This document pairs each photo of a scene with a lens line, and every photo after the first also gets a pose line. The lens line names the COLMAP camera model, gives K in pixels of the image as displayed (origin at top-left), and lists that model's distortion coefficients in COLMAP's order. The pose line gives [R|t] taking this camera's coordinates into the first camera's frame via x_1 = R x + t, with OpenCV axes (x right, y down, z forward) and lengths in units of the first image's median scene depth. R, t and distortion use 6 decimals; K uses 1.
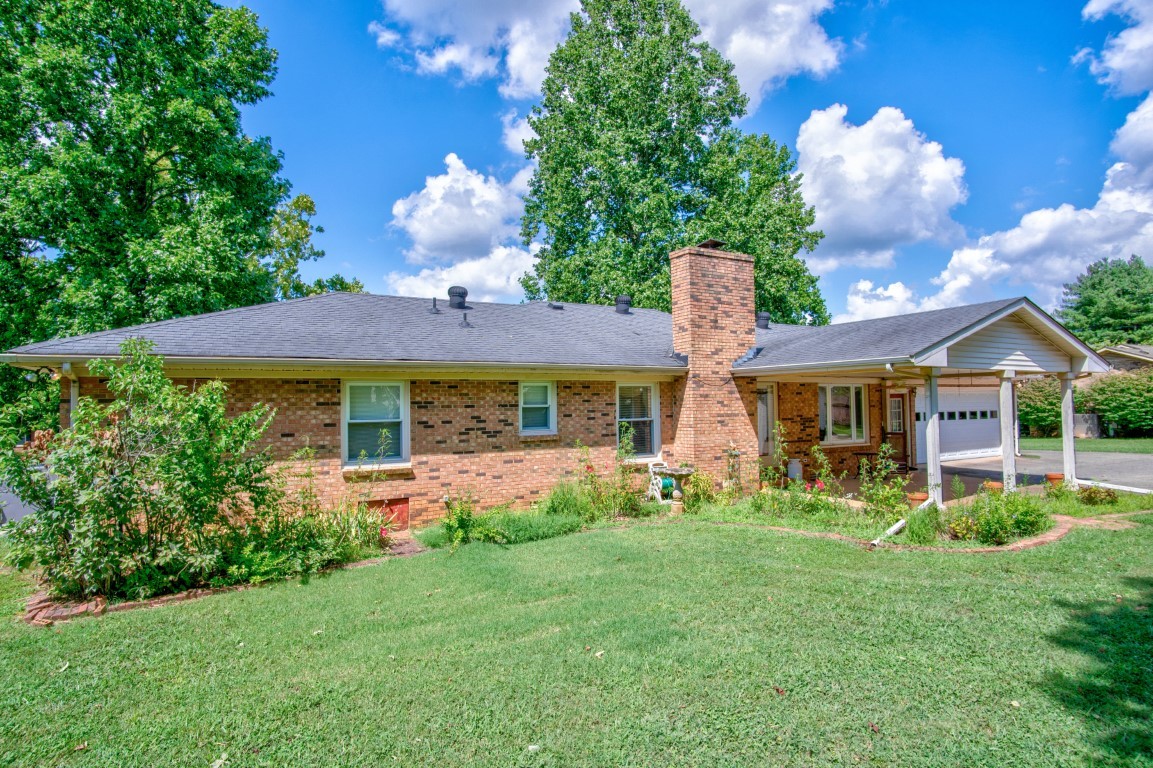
lens RADIAL K [[622.8, 0, 577.9], [0, 622.8, 385.2], [0, 0, 1]] dist [-0.027800, 0.000018]
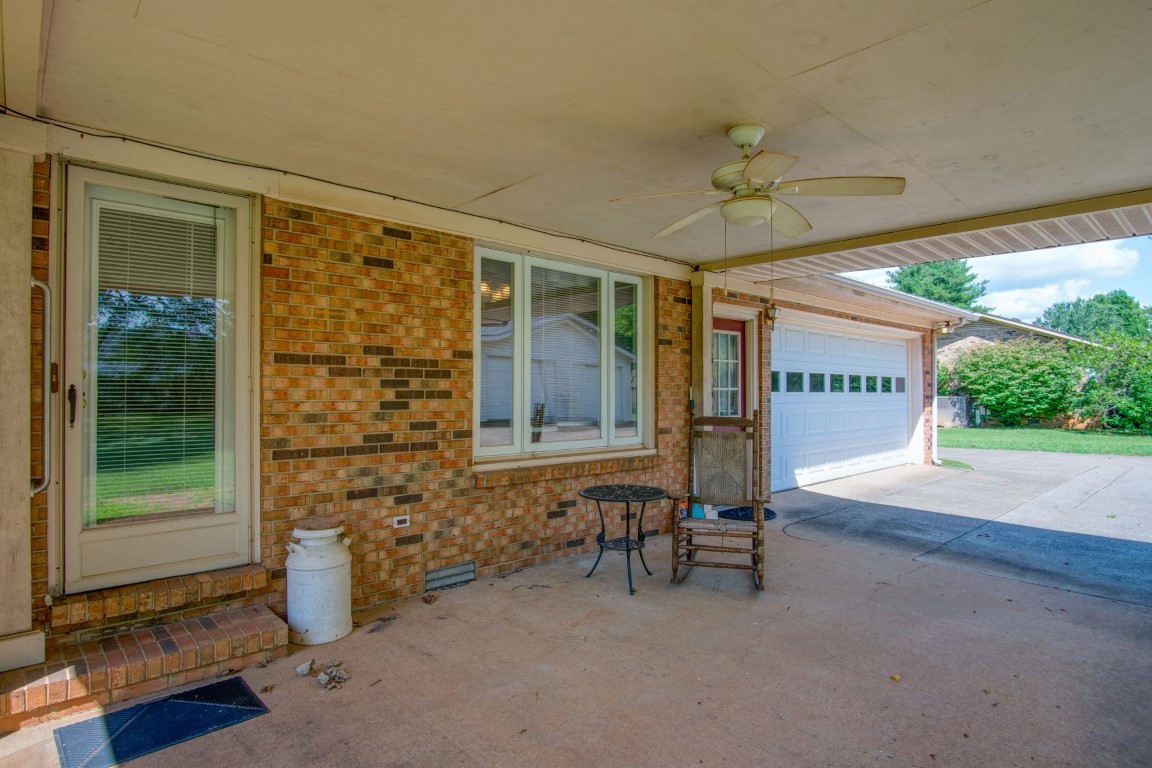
lens RADIAL K [[622.3, 0, 575.1], [0, 622.3, 385.6], [0, 0, 1]] dist [-0.027800, 0.000018]
pose [[0.972080, 0.016763, 0.234052, 0.325505], [-0.022595, 0.999497, 0.022260, 0.048797], [-0.233561, -0.026927, 0.971969, 0.632543]]
